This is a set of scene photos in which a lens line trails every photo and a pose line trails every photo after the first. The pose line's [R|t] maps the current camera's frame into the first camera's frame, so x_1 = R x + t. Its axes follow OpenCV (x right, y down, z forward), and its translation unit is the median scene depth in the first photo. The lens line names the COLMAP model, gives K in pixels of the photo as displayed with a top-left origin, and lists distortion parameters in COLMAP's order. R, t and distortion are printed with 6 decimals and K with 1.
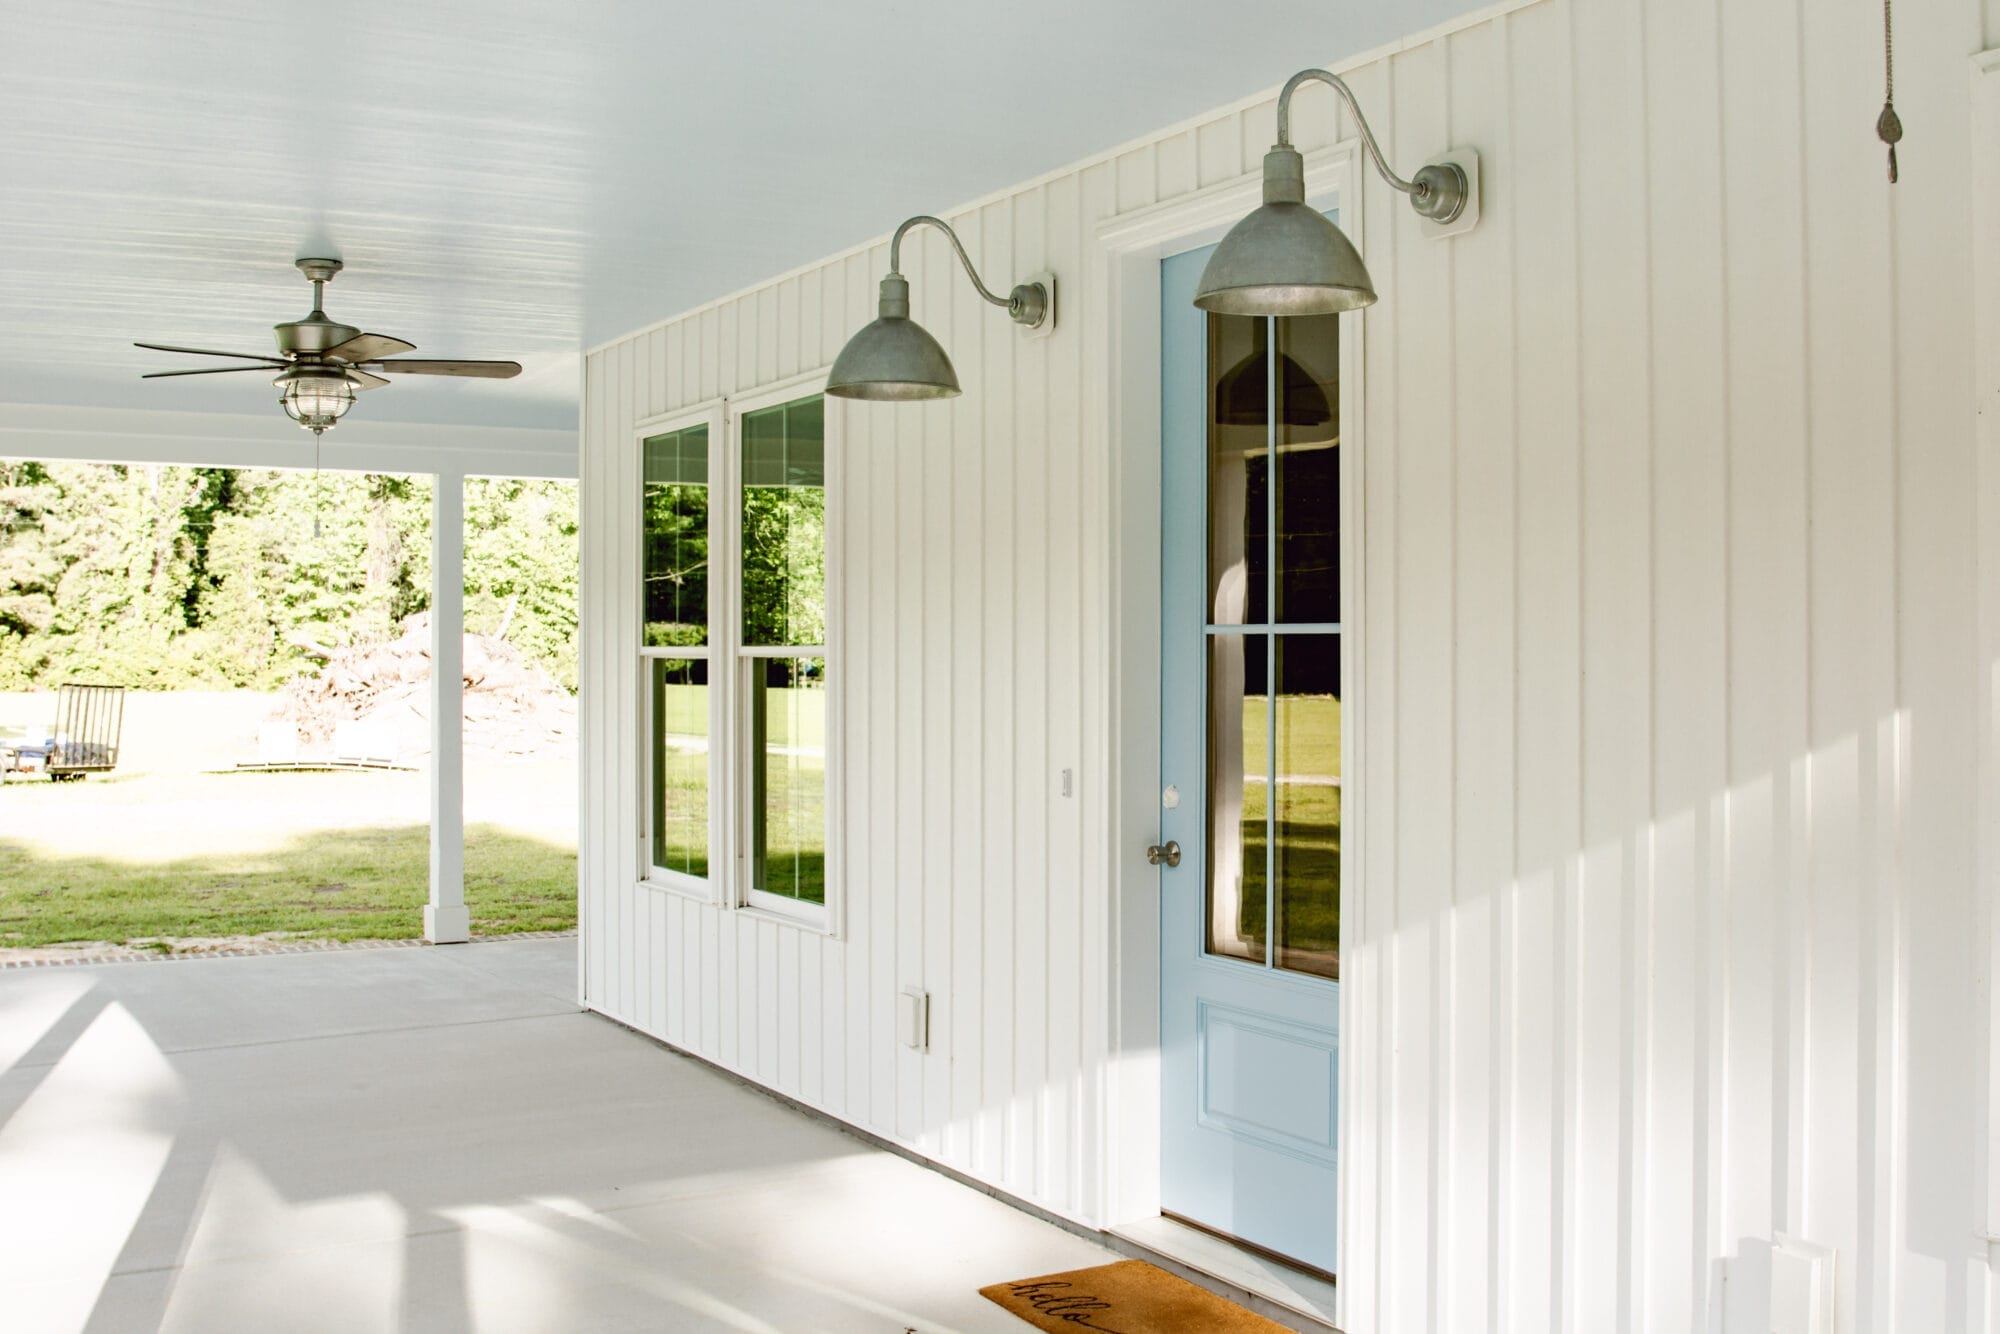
lens RADIAL K [[2234.7, 0, 1000.0], [0, 2234.7, 667.0], [0, 0, 1]] dist [-0.007466, 0.014445]
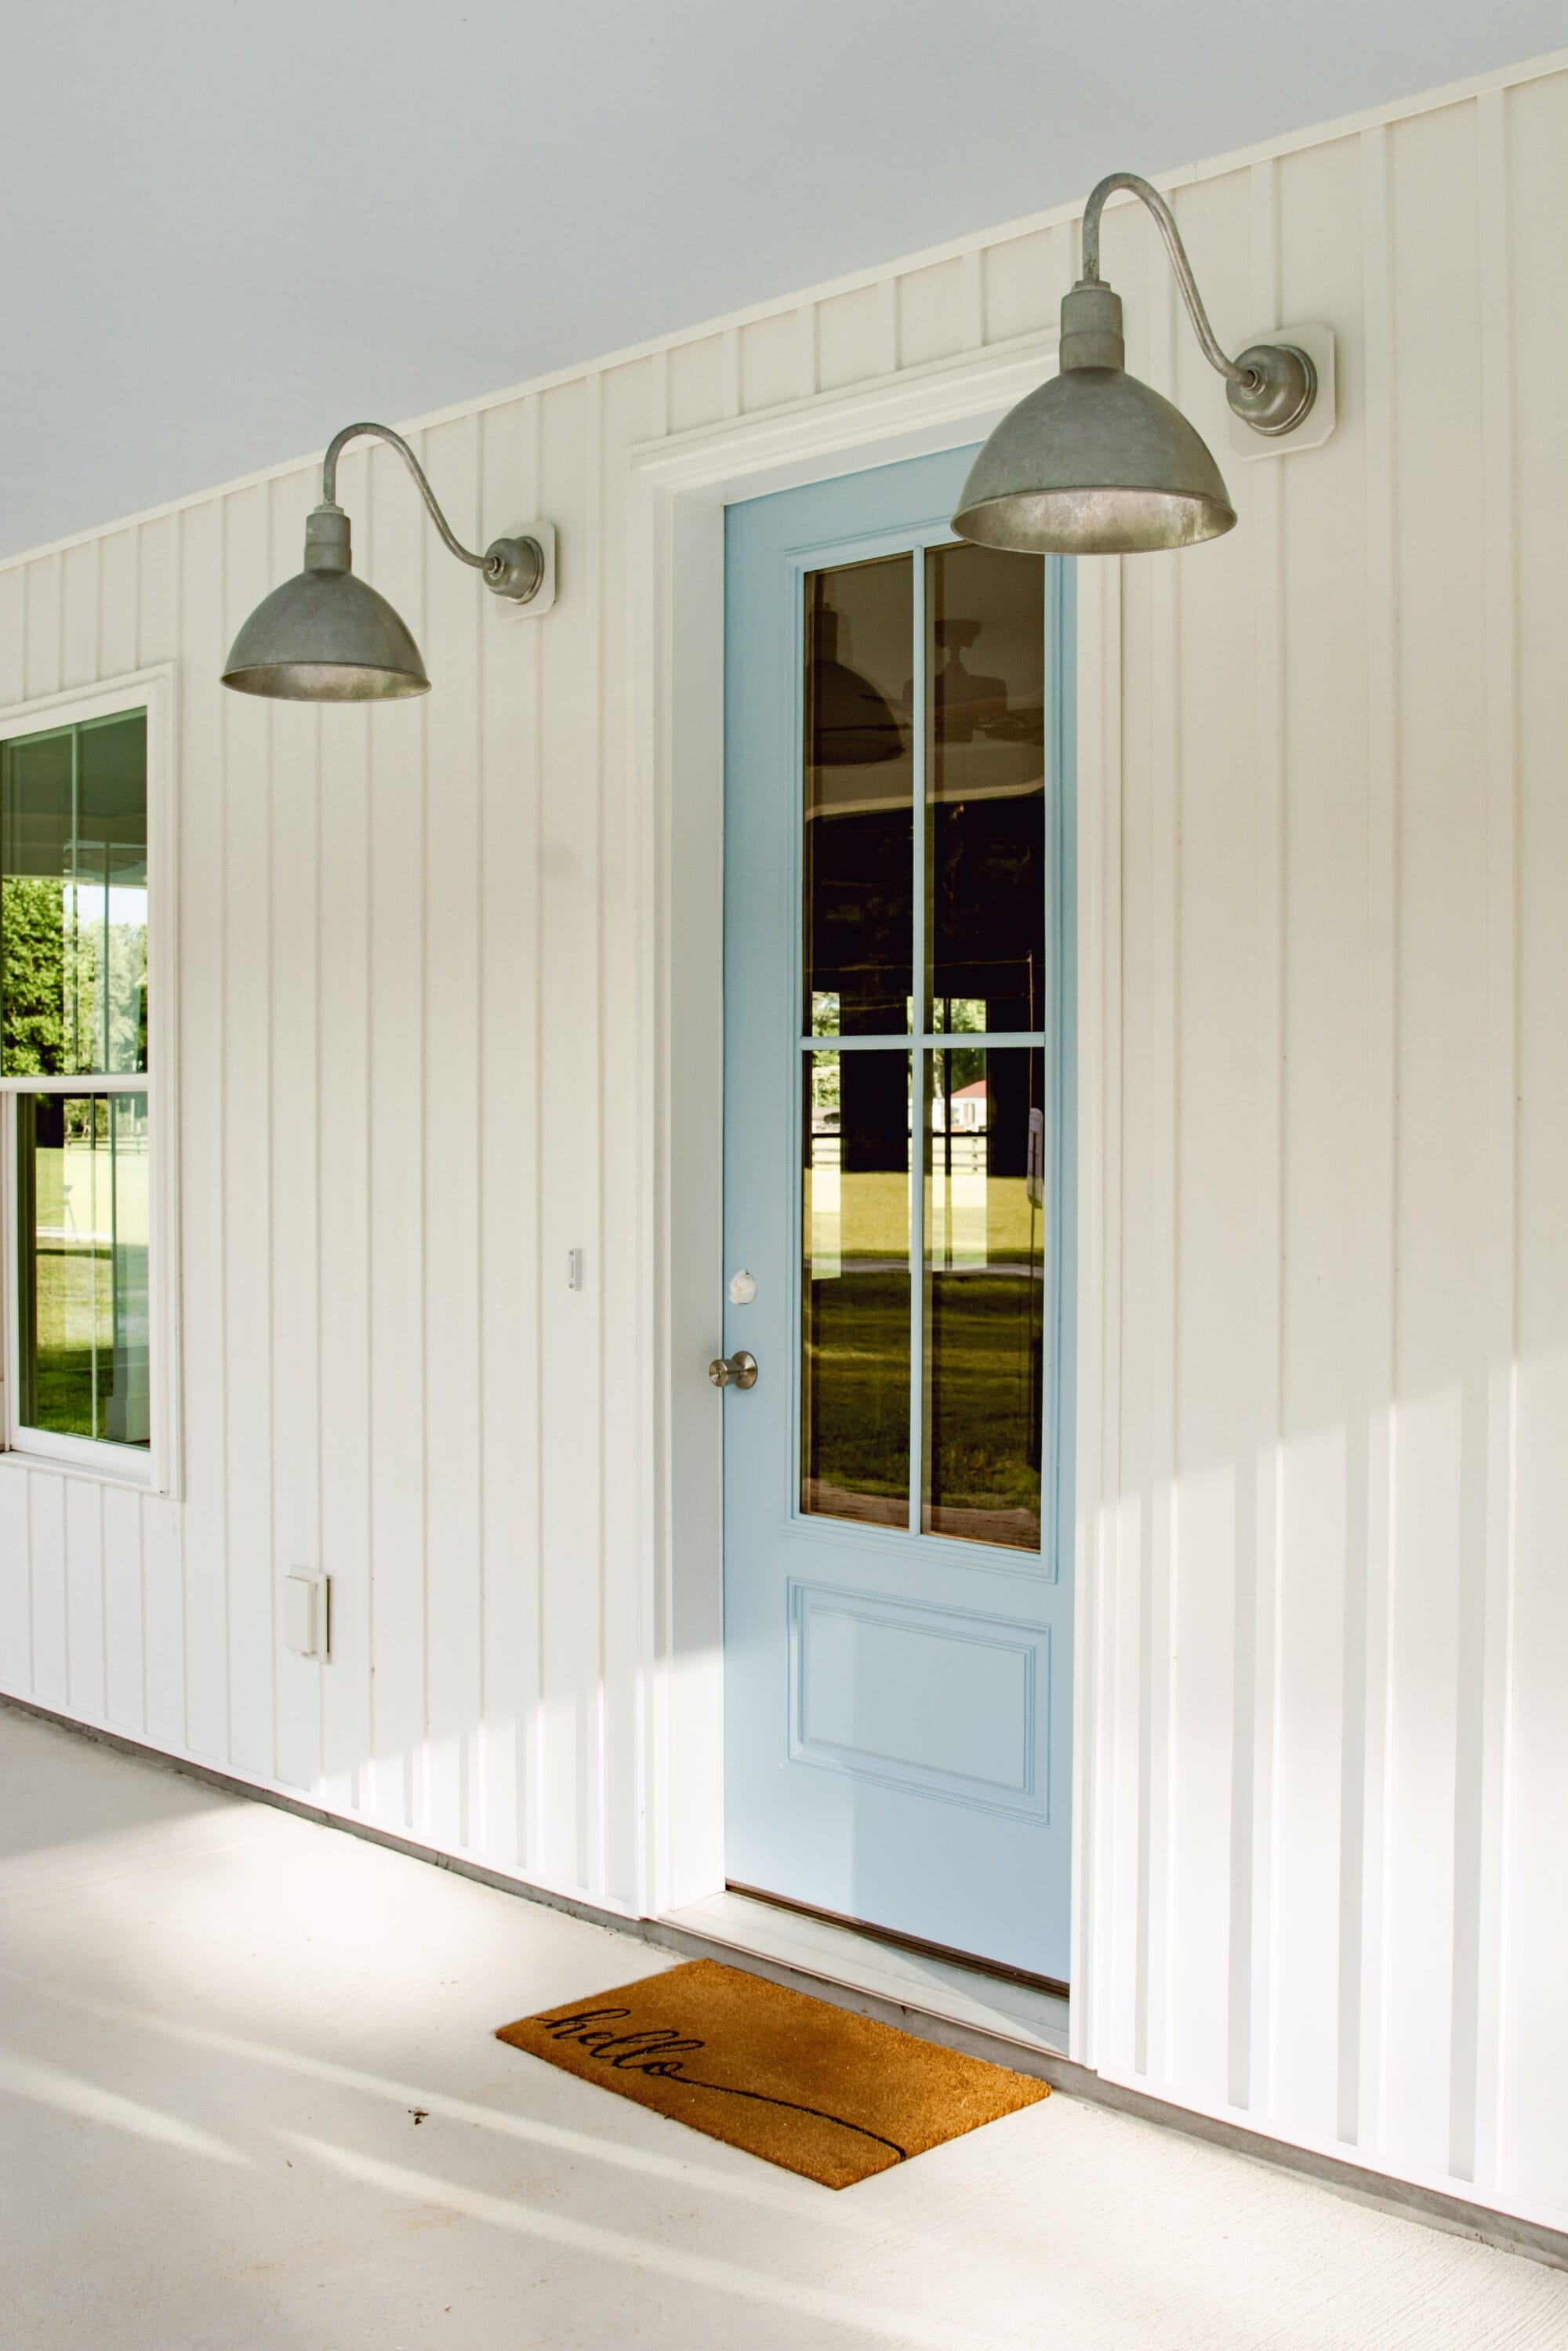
lens RADIAL K [[2627.0, 0, 784.0], [0, 2627.0, 1175.5], [0, 0, 1]] dist [-0.007466, 0.014445]
pose [[0.966249, -0.010515, 0.257395, -0.121920], [0.003176, 0.999577, 0.028913, -0.000185], [-0.257590, -0.027120, 0.965874, 0.217980]]
